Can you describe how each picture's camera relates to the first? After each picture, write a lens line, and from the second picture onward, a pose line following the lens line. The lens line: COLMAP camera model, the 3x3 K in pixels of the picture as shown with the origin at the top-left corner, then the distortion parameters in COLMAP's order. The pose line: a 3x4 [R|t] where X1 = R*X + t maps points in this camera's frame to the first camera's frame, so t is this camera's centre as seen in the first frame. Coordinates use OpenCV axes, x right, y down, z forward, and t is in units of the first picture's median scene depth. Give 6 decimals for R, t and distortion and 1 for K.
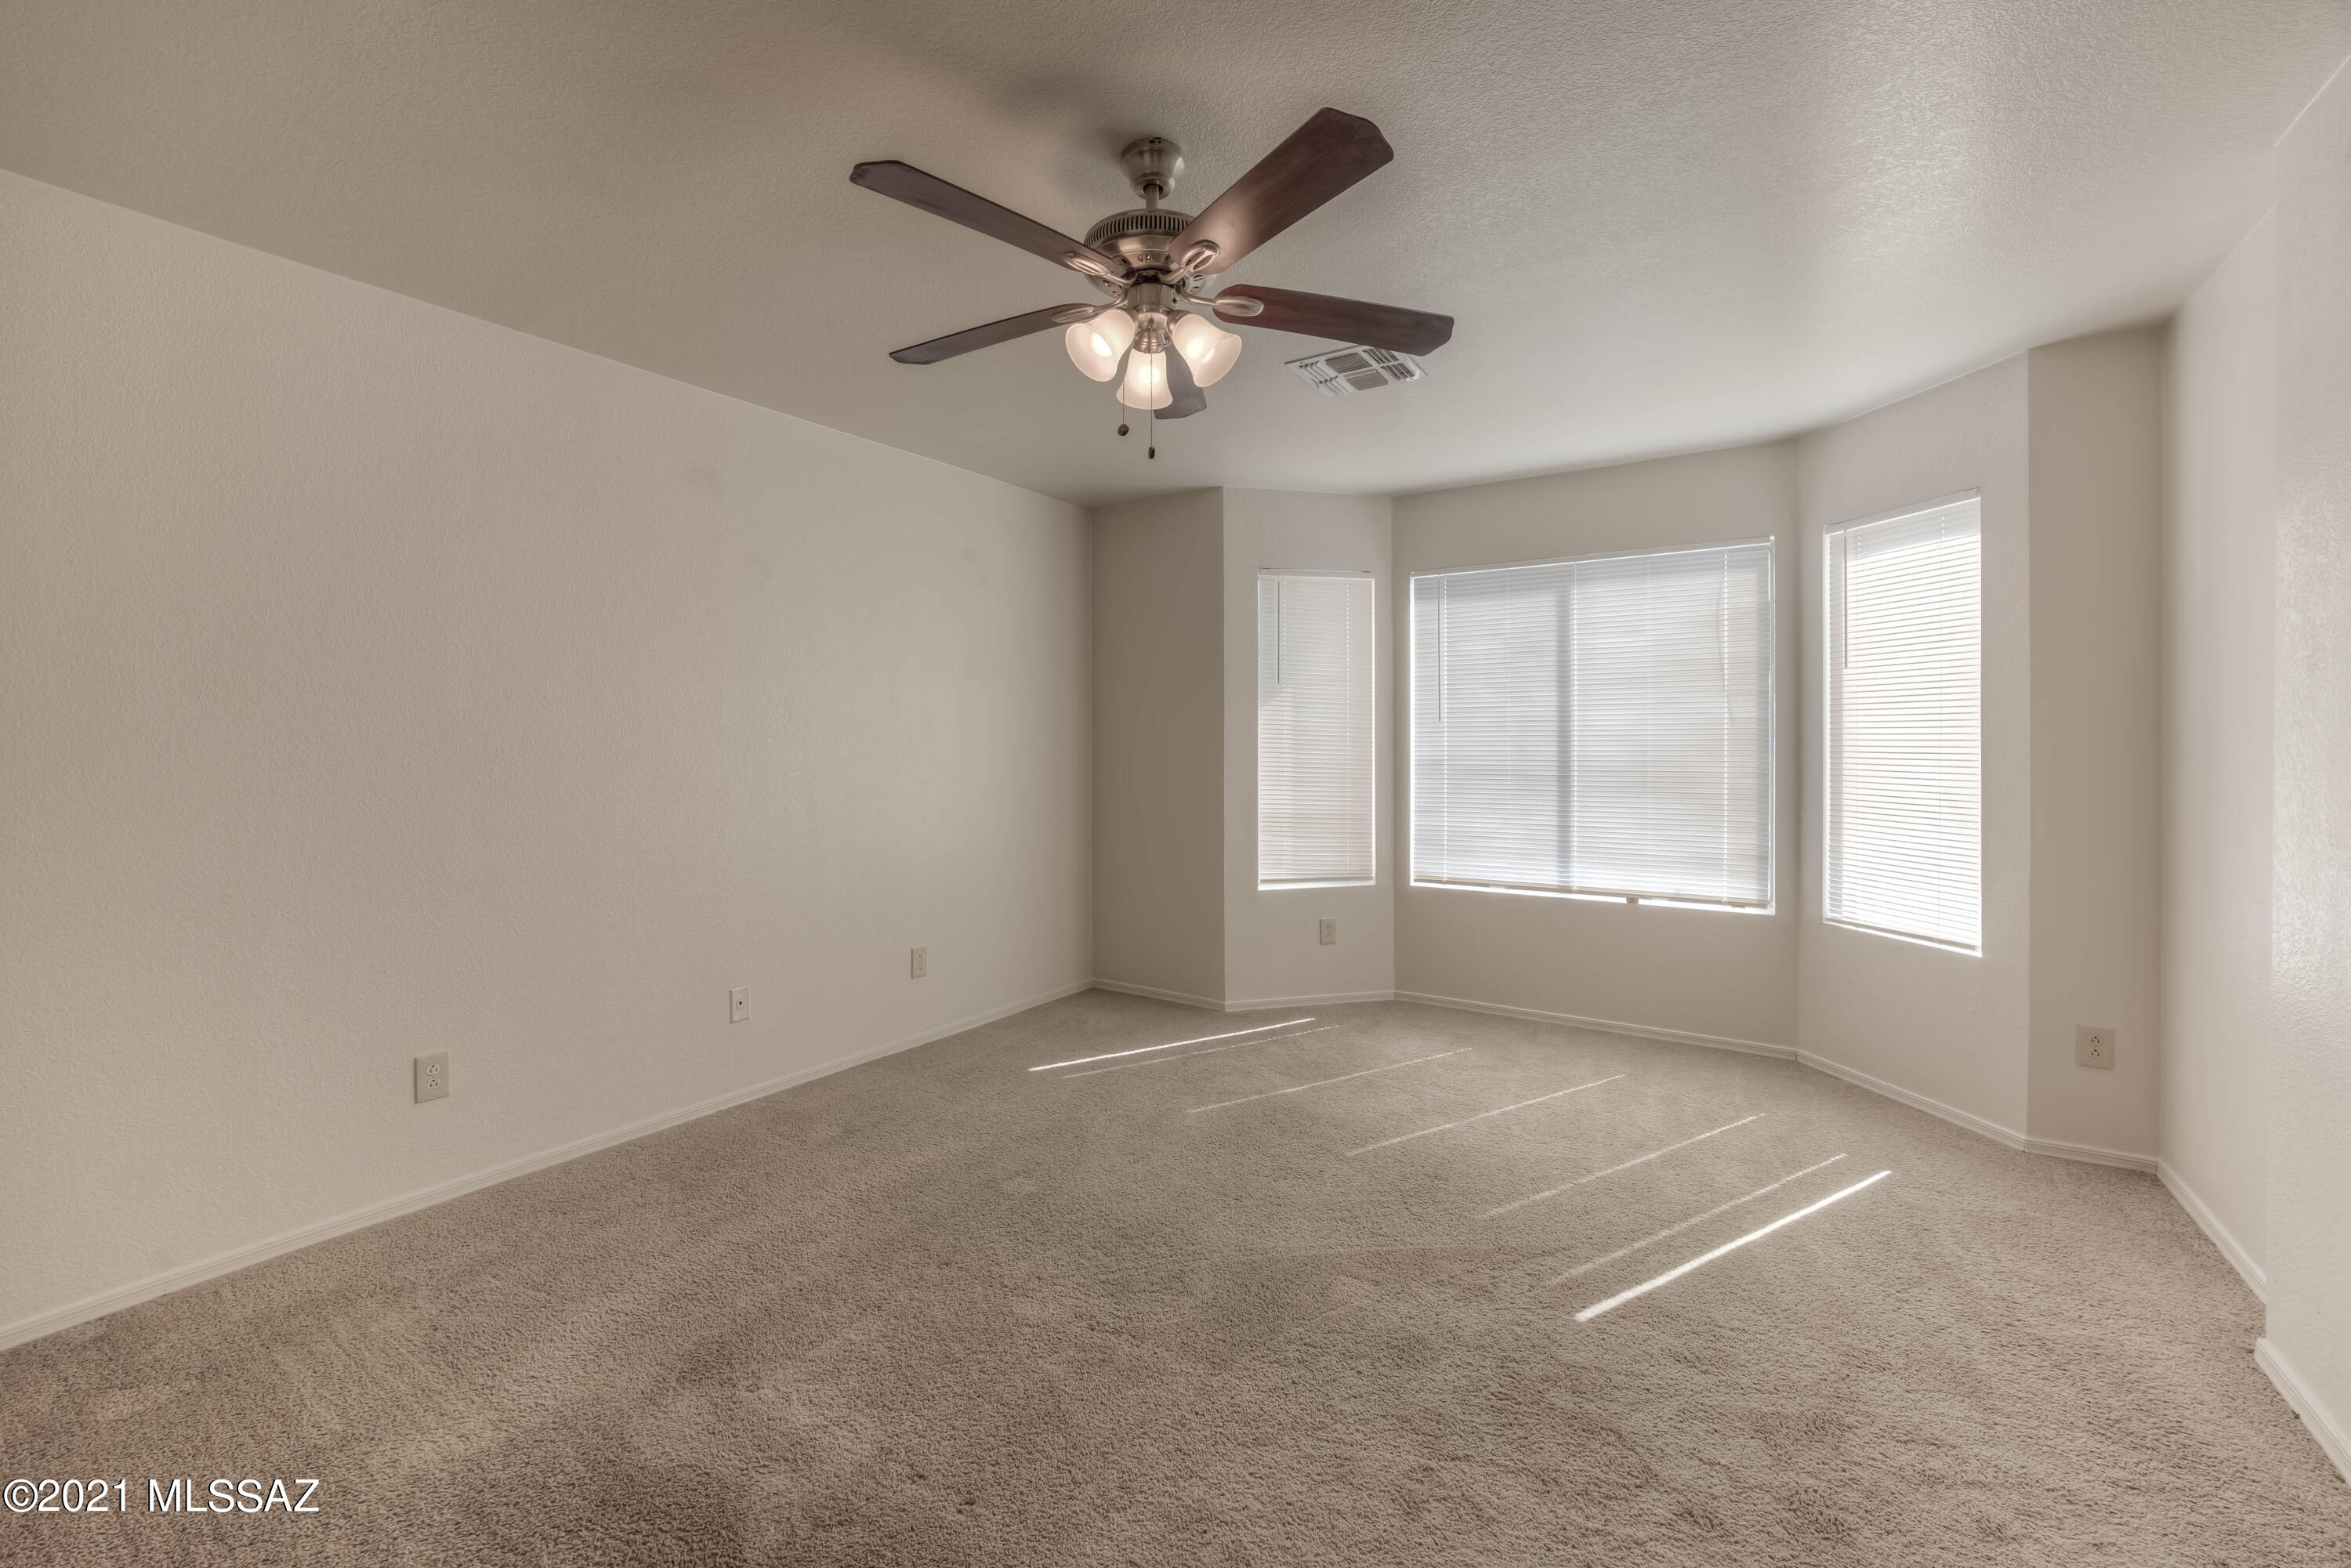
lens RADIAL K [[949.5, 0, 1186.7], [0, 949.5, 755.4], [0, 0, 1]] dist [-0.048603, 0.013972]
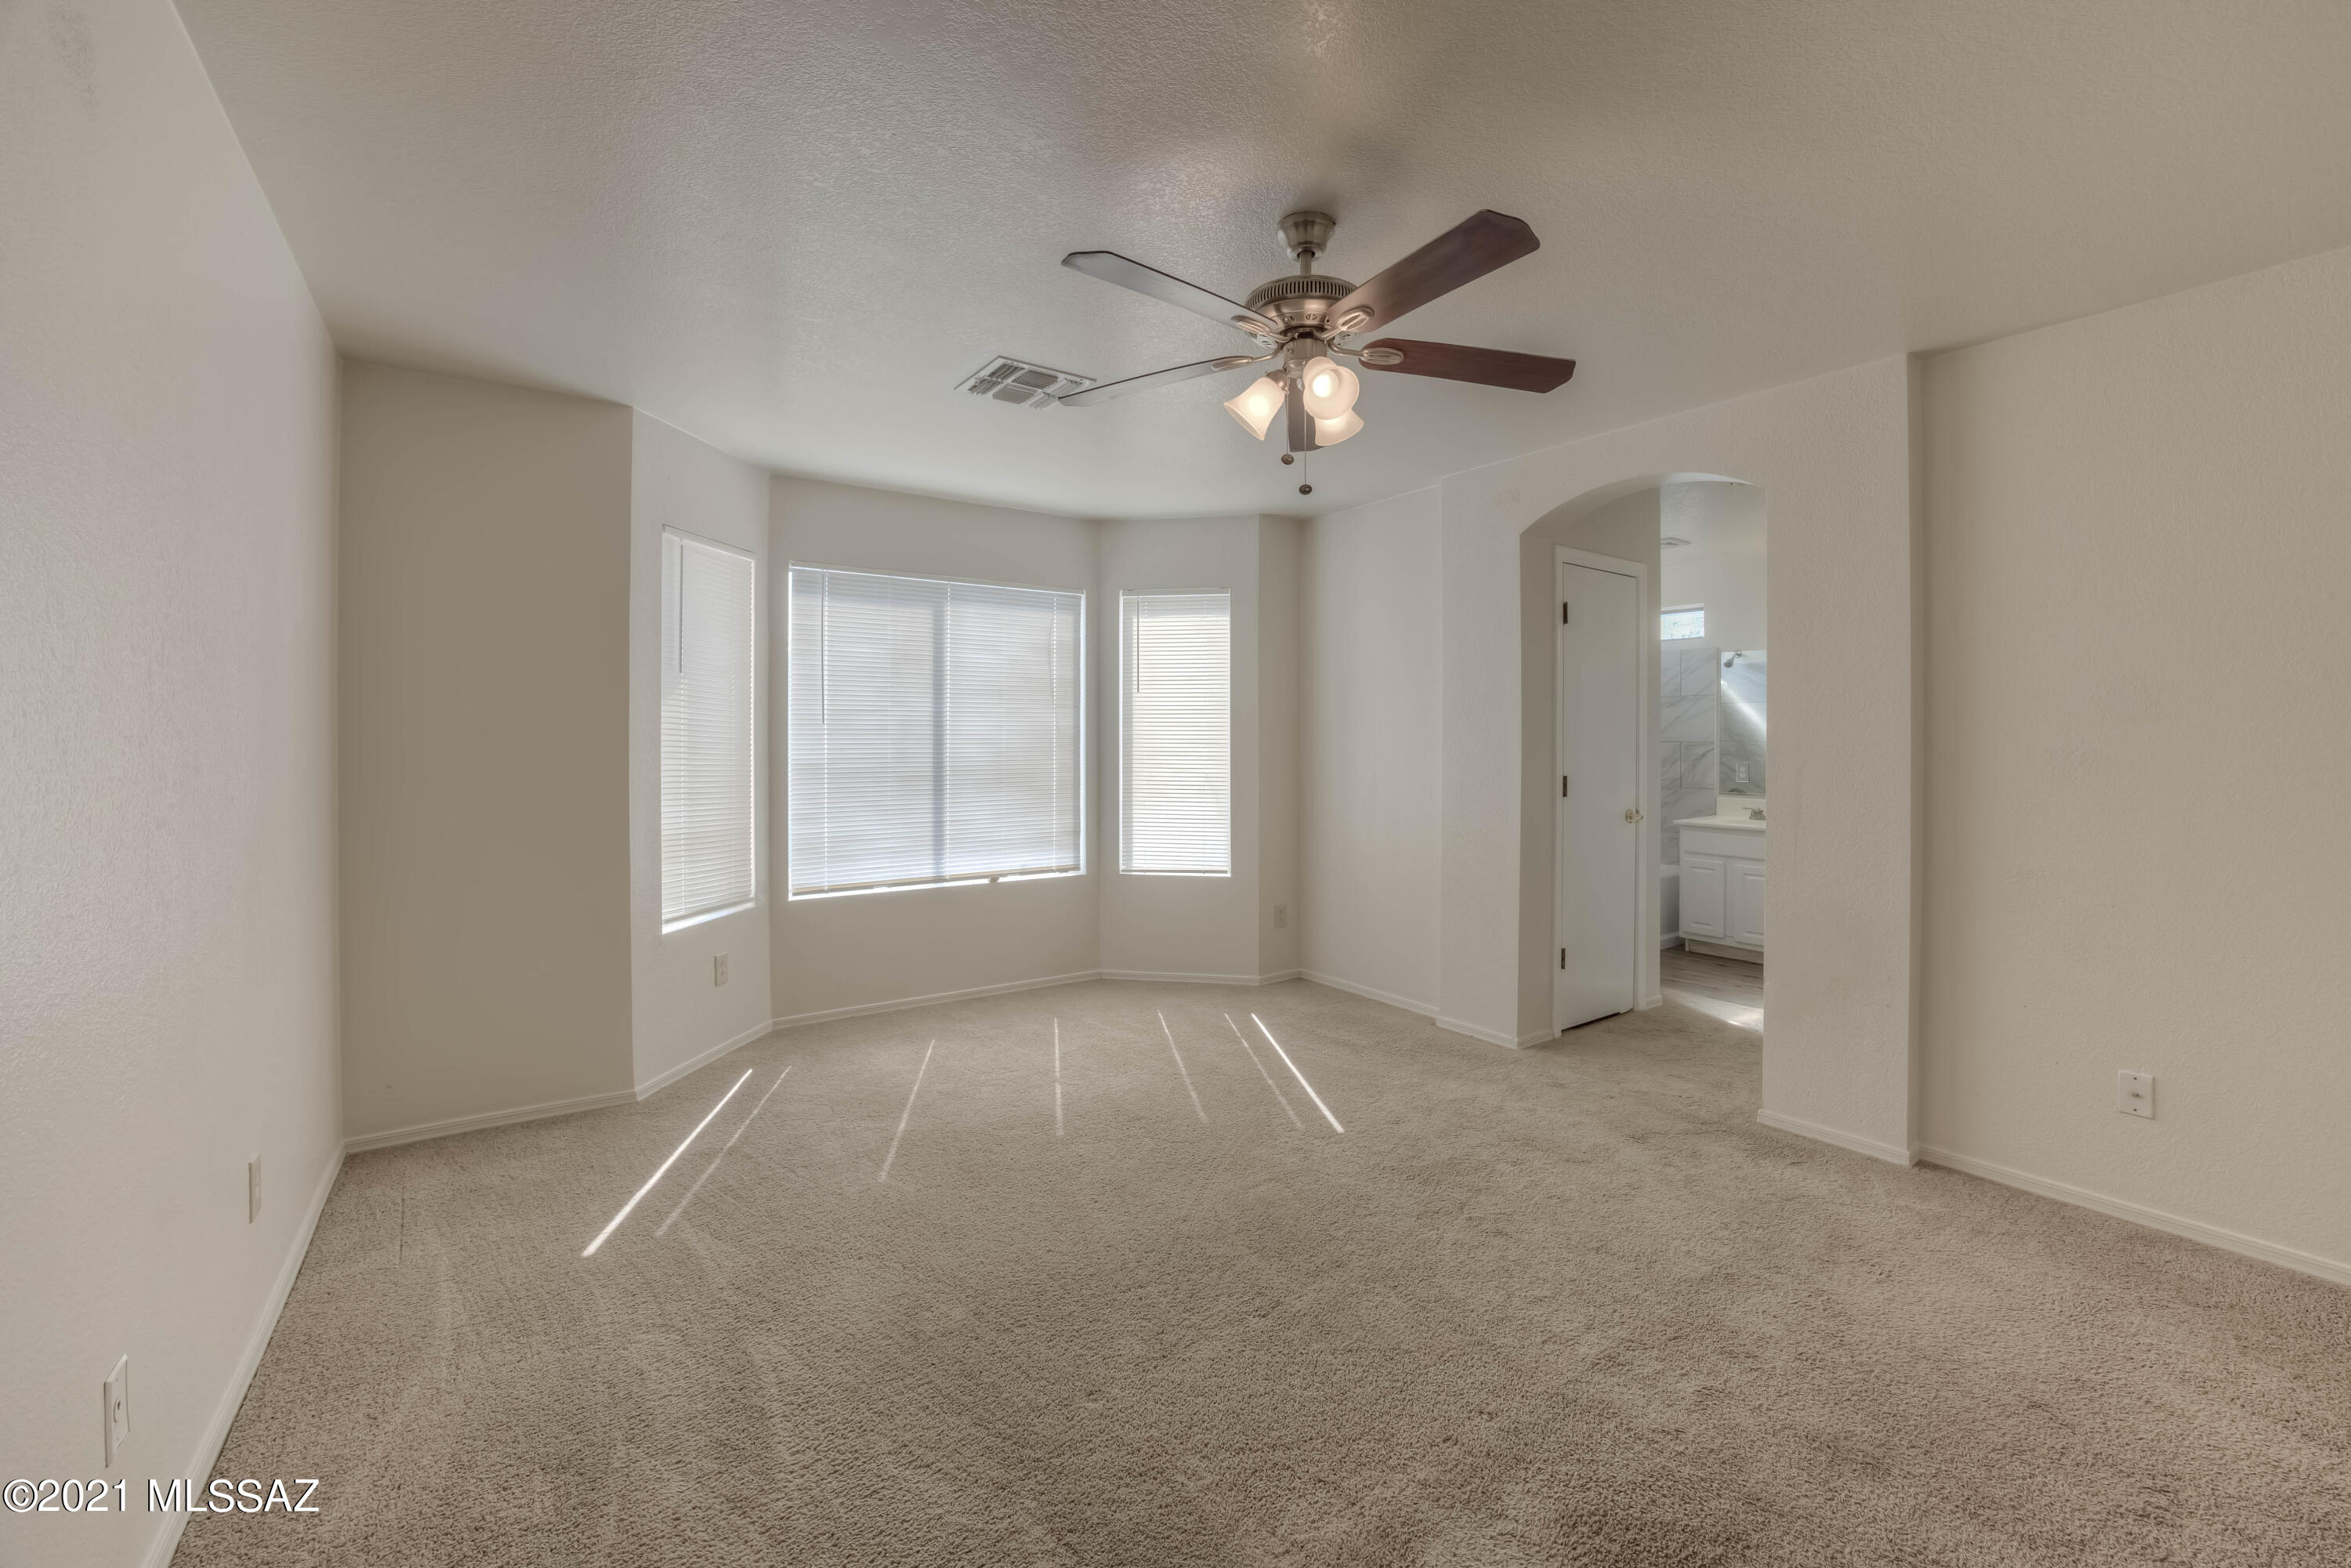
lens RADIAL K [[949.5, 0, 1186.7], [0, 949.5, 755.4], [0, 0, 1]] dist [-0.048603, 0.013972]
pose [[0.359995, -0.011838, 0.932879, -0.532514], [0.013276, 0.999883, 0.007565, -0.006447], [-0.932860, 0.009662, 0.360110, 0.343518]]
